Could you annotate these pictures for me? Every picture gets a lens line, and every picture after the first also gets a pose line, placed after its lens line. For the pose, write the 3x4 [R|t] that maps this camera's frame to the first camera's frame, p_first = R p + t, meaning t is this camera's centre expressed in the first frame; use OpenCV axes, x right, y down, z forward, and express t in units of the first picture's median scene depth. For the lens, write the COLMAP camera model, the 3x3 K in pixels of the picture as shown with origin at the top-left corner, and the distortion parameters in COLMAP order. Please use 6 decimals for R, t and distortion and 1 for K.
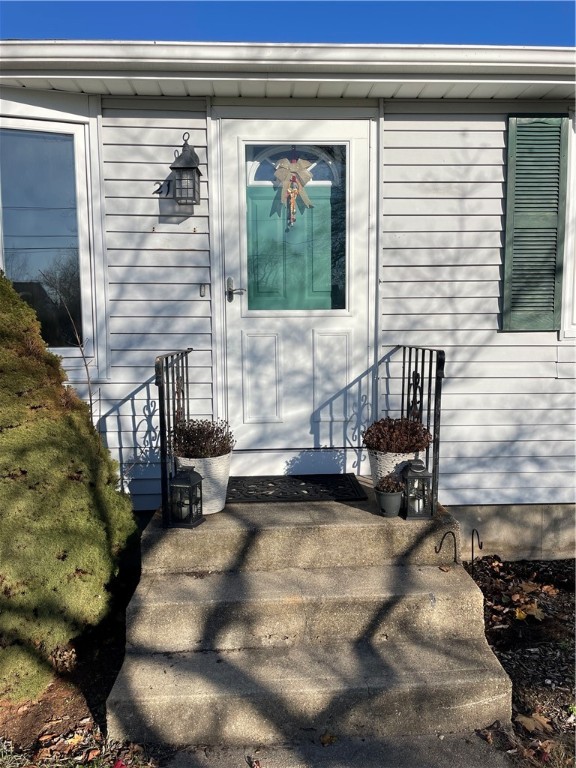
lens RADIAL K [[585.9, 0, 287.0], [0, 585.9, 386.4], [0, 0, 1]] dist [0.061693, -0.074812]
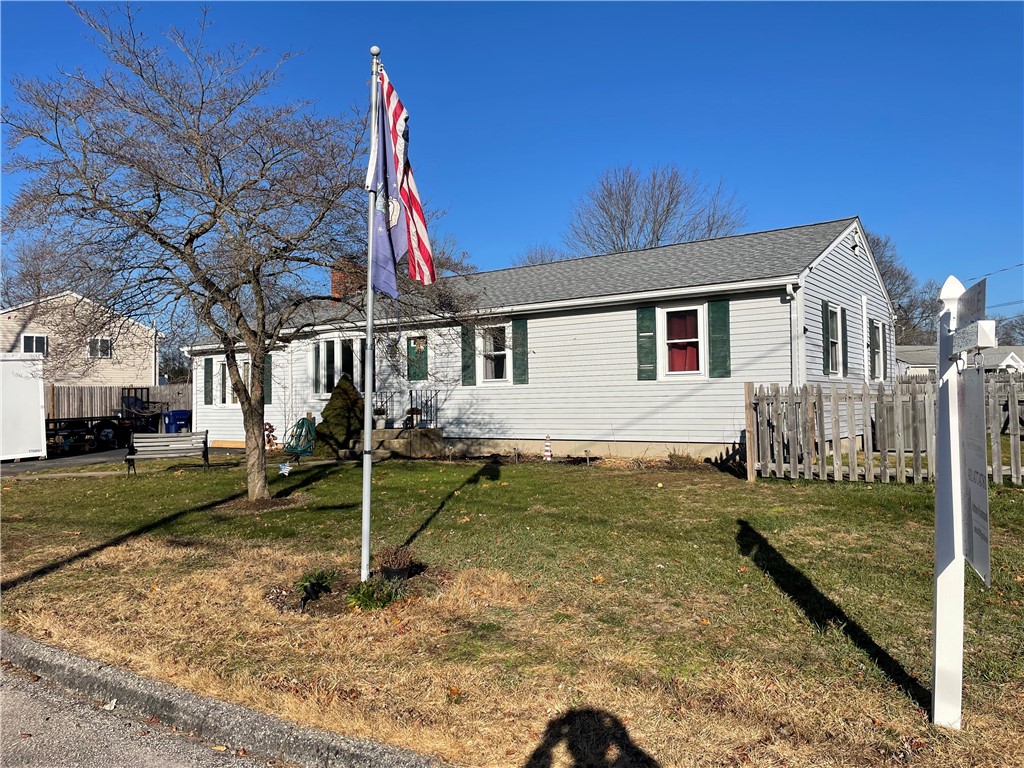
lens RADIAL K [[781.2, 0, 513.0], [0, 781.2, 383.1], [0, 0, 1]] dist [0.061693, -0.074812]
pose [[0.793851, -0.032181, -0.607260, 3.344764], [-0.039839, 0.993701, -0.104740, 0.351786], [0.606806, 0.107341, 0.787569, -2.356714]]
